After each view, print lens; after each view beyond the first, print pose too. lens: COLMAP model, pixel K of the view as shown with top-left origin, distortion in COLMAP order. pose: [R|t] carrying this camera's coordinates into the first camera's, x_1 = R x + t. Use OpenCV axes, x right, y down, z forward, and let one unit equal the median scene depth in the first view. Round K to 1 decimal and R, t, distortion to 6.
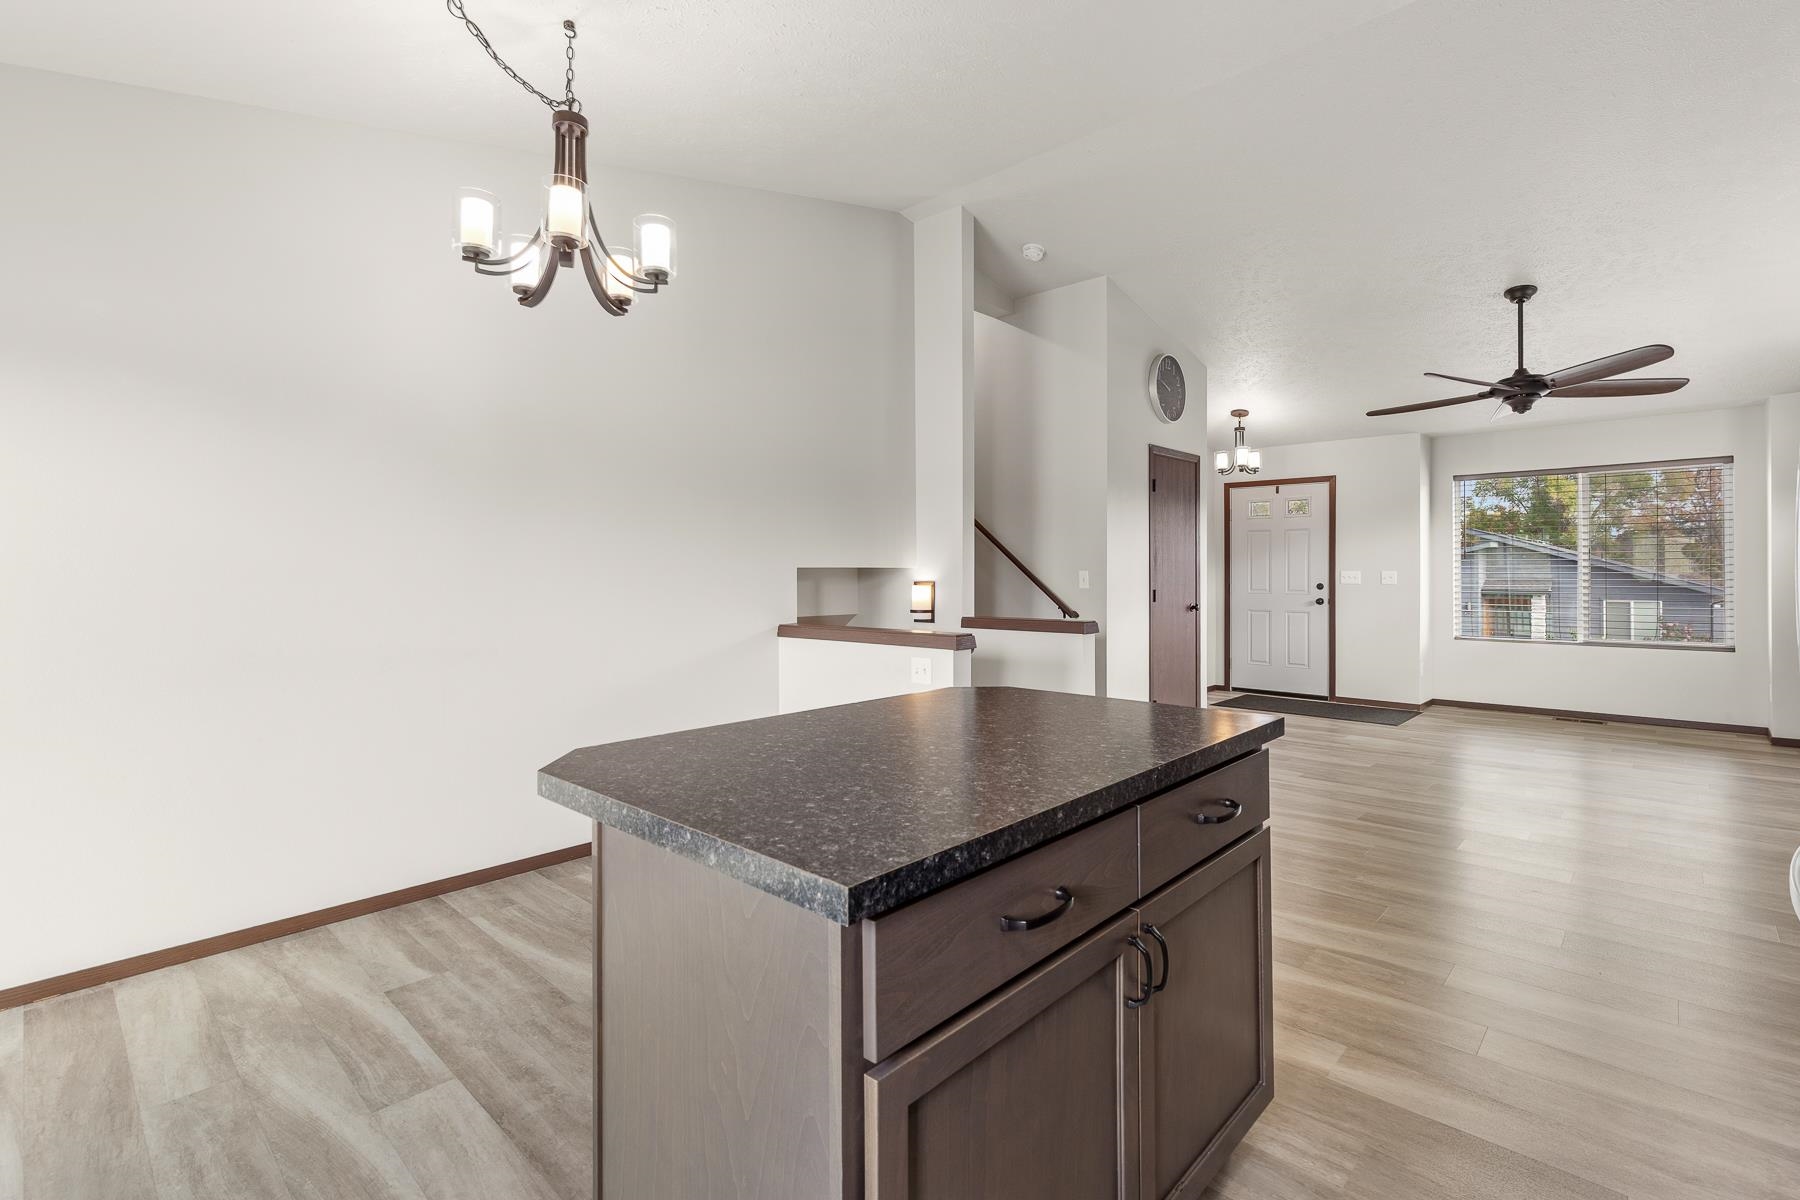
lens RADIAL K [[814.3, 0, 909.4], [0, 814.3, 597.0], [0, 0, 1]] dist [0.000298, 0.000582]
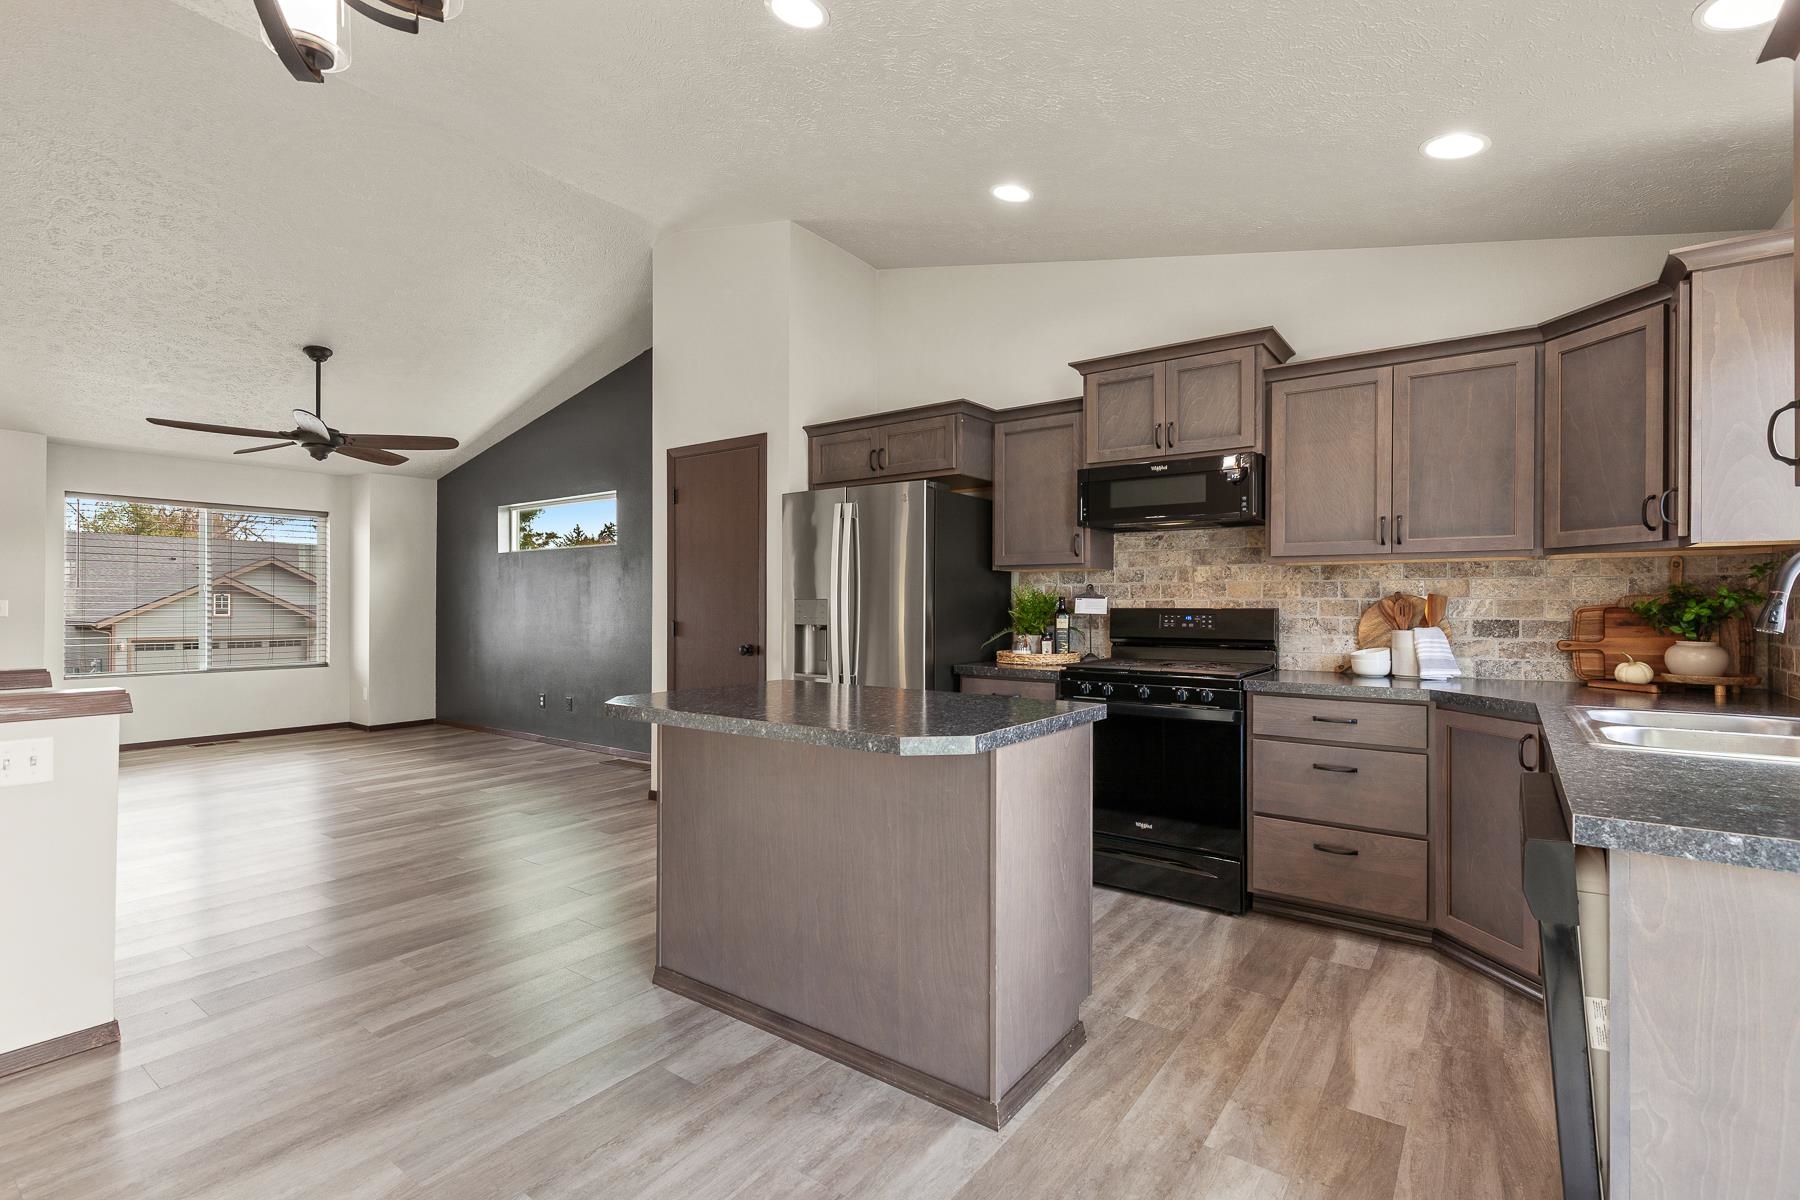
lens RADIAL K [[814.3, 0, 909.4], [0, 814.3, 597.0], [0, 0, 1]] dist [0.000298, 0.000582]
pose [[-0.113435, 0.012442, 0.993467, -2.640591], [0.026723, 0.999598, -0.009467, -0.030557], [-0.993186, 0.025474, -0.113722, 1.906893]]
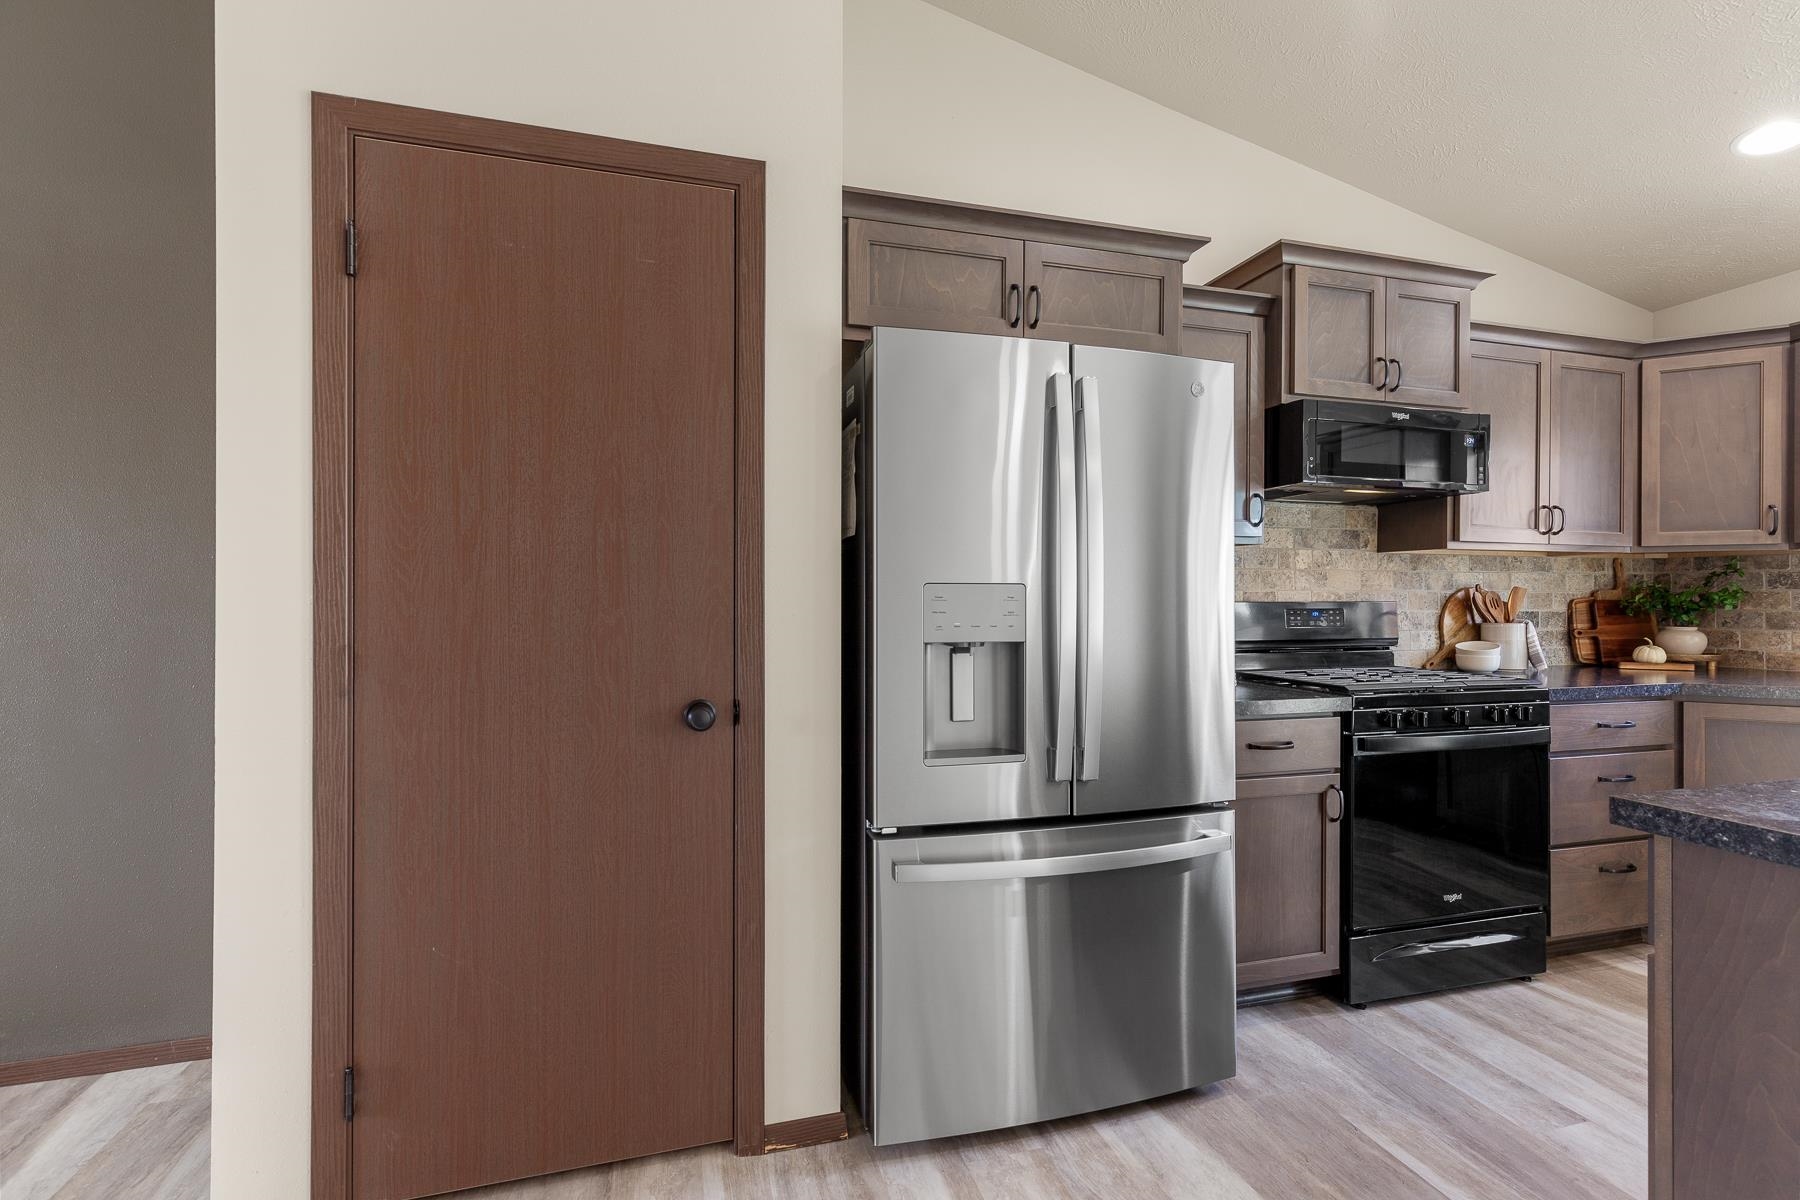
lens RADIAL K [[812.9, 0, 899.5], [0, 812.9, 594.4], [0, 0, 1]] dist [-0.000181, 0.000191]
pose [[-0.849617, 0.006100, 0.527365, -0.328321], [0.016373, 0.999756, 0.014814, -0.061599], [-0.527146, 0.021221, -0.849510, 3.034503]]
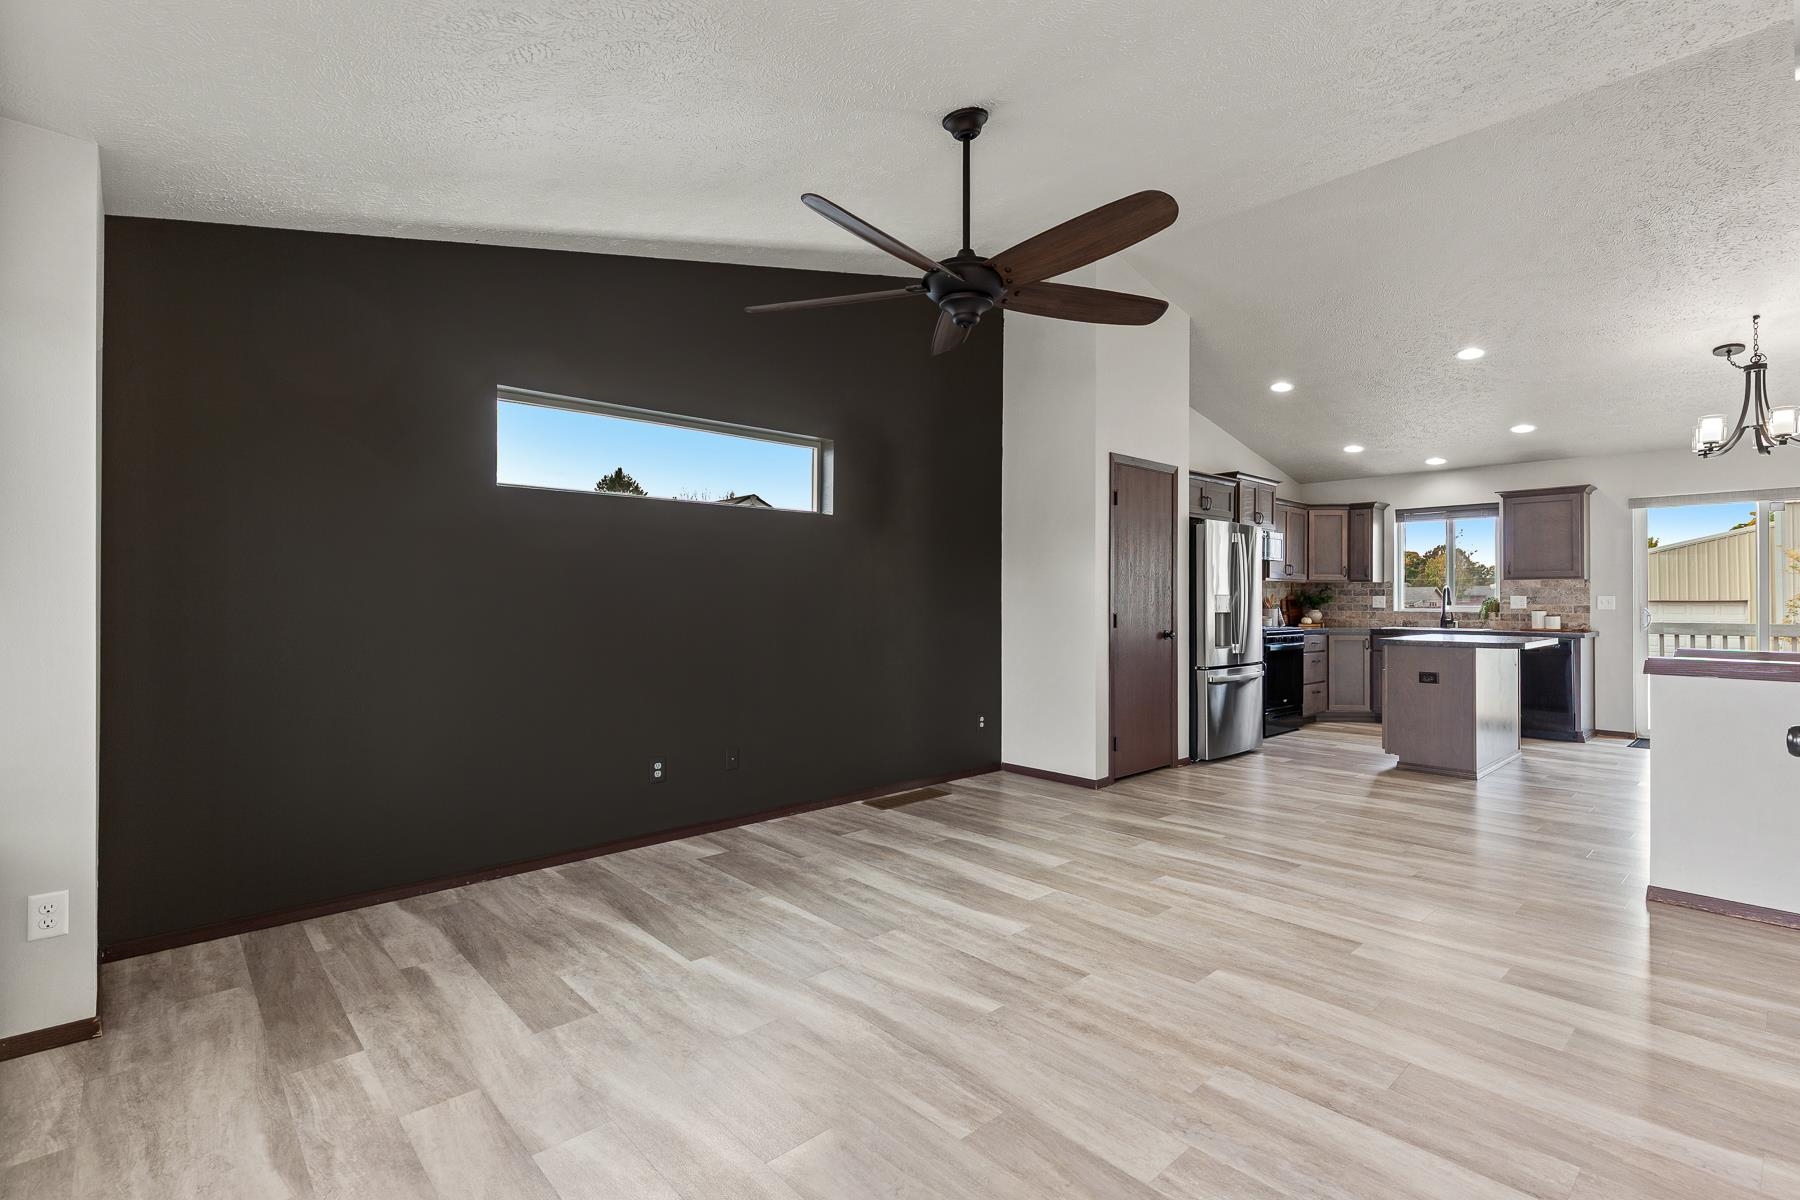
lens RADIAL K [[814.3, 0, 909.4], [0, 814.3, 597.0], [0, 0, 1]] dist [0.000298, 0.000582]
pose [[-0.995491, 0.001543, 0.094846, 1.430030], [0.003937, 0.999678, 0.025056, -0.159760], [-0.094777, 0.025316, -0.995177, 6.227422]]
